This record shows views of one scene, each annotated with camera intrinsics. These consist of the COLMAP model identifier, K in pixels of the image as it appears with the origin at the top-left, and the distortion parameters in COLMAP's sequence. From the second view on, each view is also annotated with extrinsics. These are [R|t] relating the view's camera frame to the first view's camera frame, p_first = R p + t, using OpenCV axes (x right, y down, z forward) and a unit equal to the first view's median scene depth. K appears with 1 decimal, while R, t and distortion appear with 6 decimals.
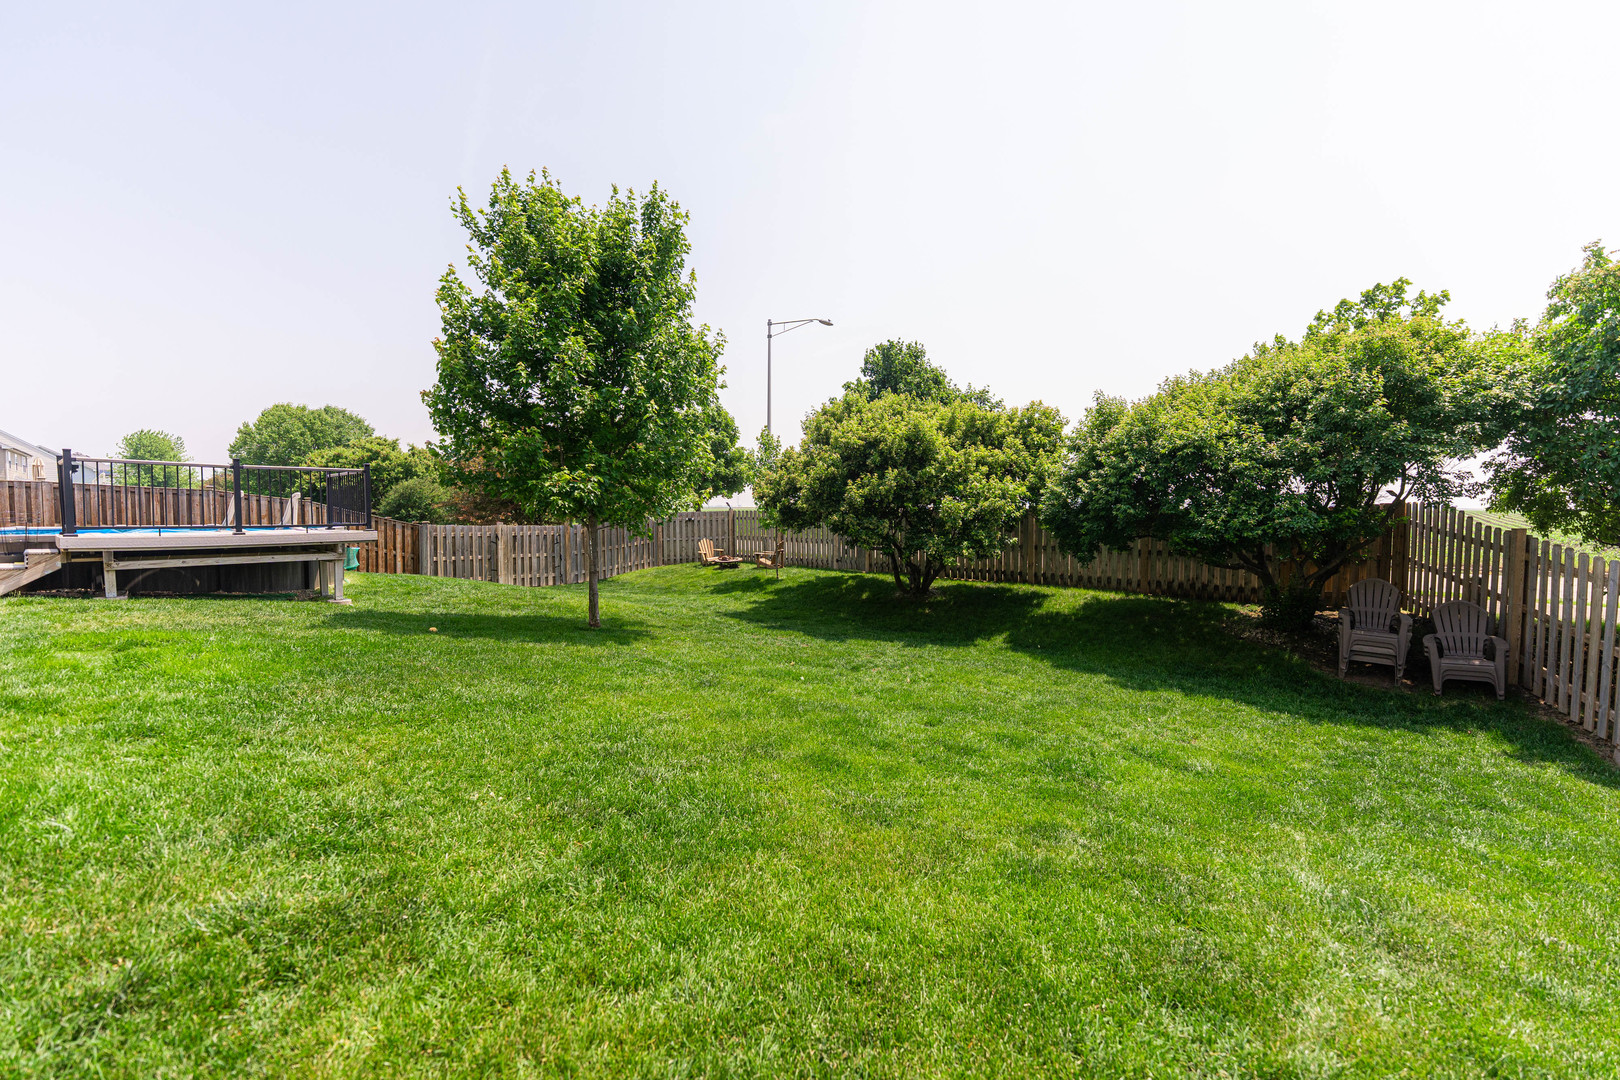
lens RADIAL K [[647.8, 0, 800.1], [0, 647.8, 548.4], [0, 0, 1]] dist [0.004254, 0.000020]
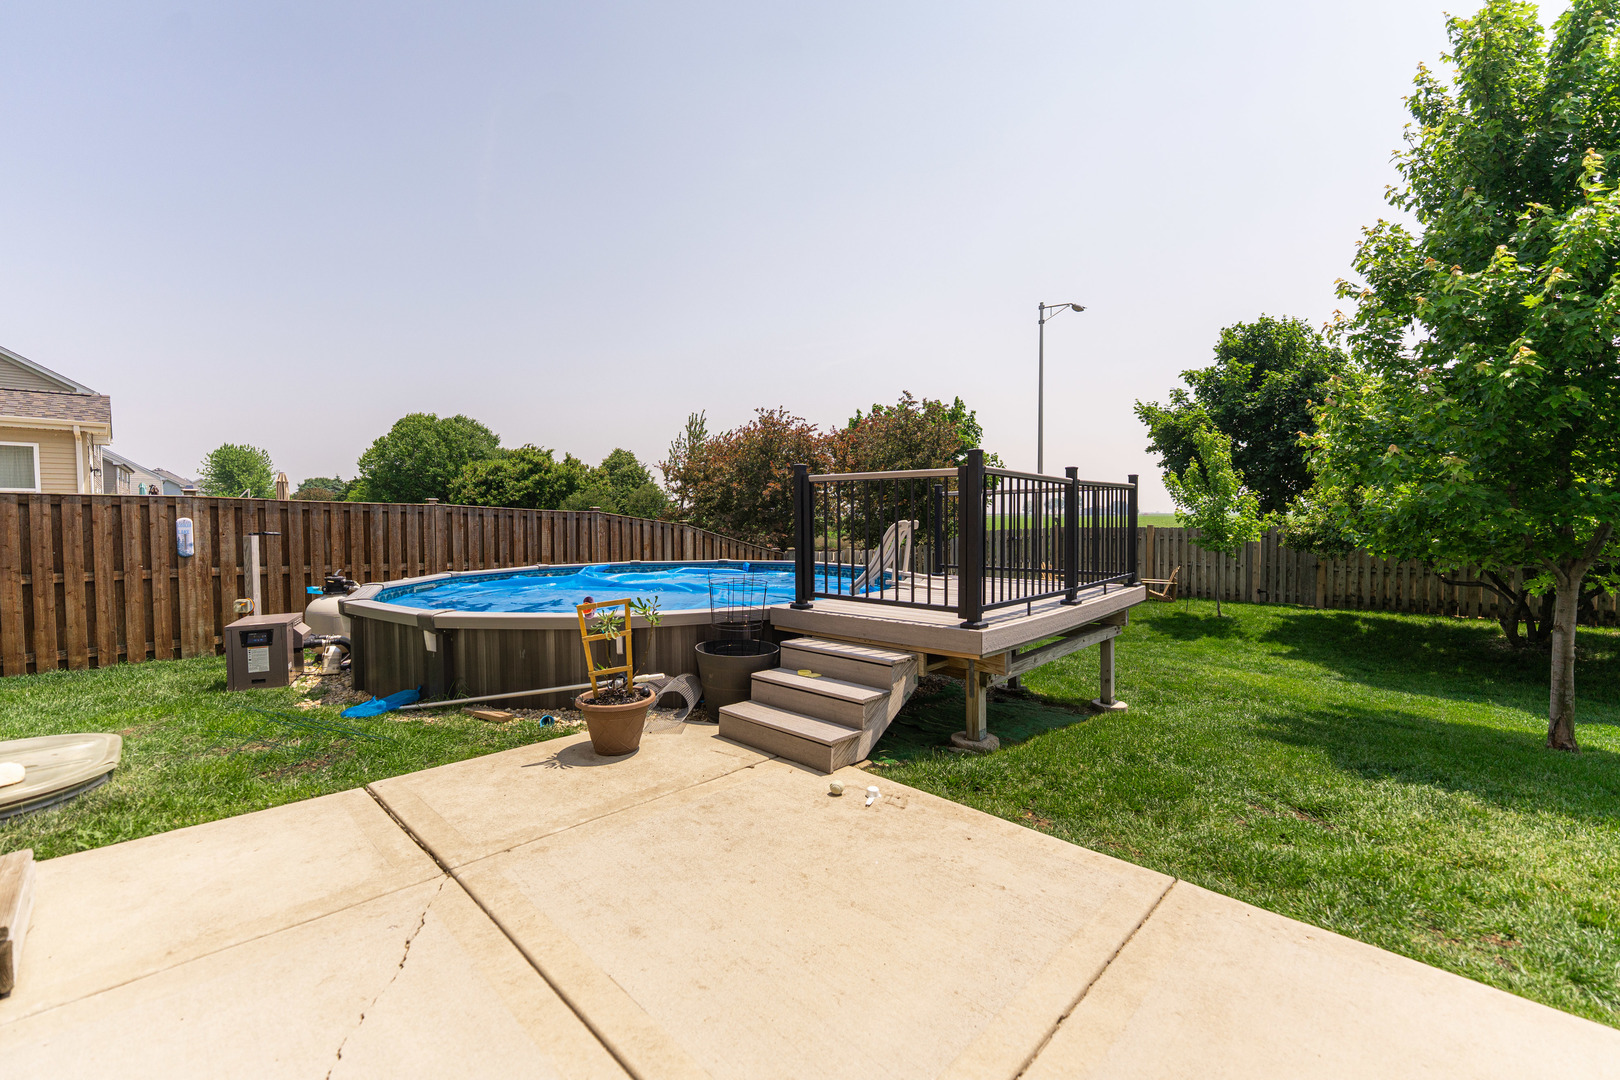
lens RADIAL K [[643.0, 0, 779.7], [0, 643.0, 543.8], [0, 0, 1]] dist [0.001373, 0.000031]
pose [[0.999380, -0.005378, -0.034796, -0.733985], [0.004656, 0.999773, -0.020797, -0.041682], [0.034900, 0.020622, 0.999178, 0.306362]]
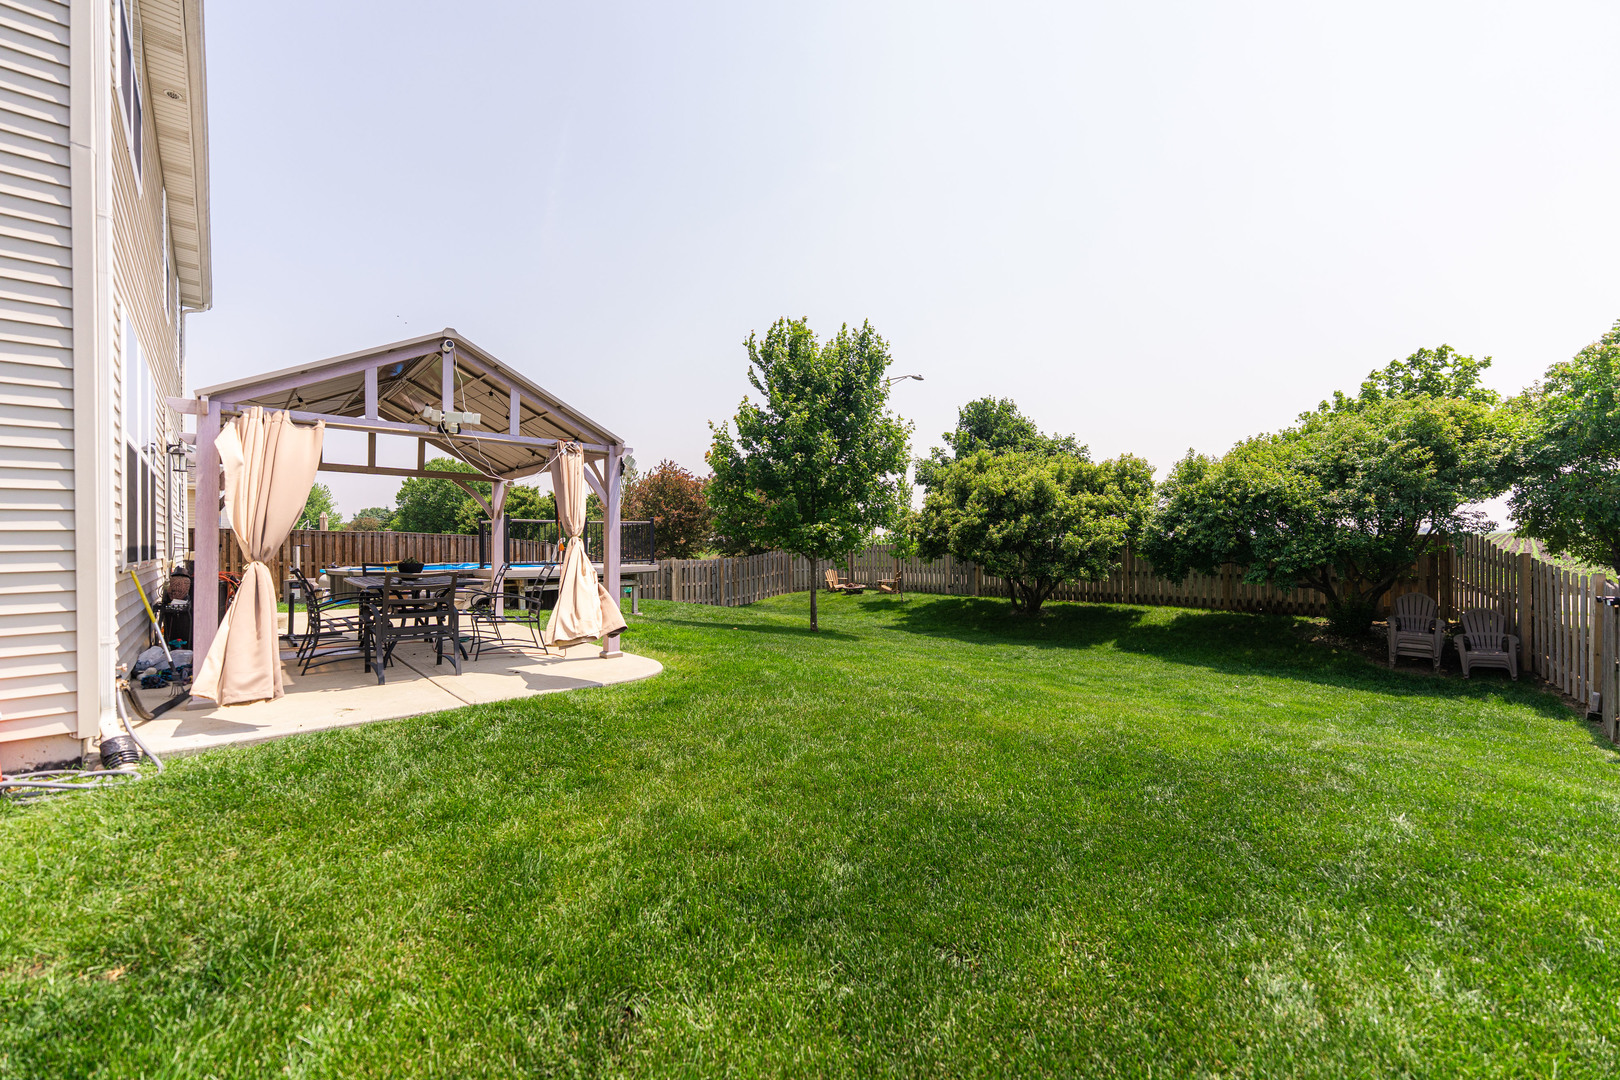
lens RADIAL K [[647.8, 0, 800.1], [0, 647.8, 548.4], [0, 0, 1]] dist [0.004254, 0.000020]
pose [[0.996660, -0.012514, -0.080694, -0.172114], [0.008516, 0.998728, -0.049697, 0.008546], [0.081213, 0.048844, 0.995499, -0.288840]]
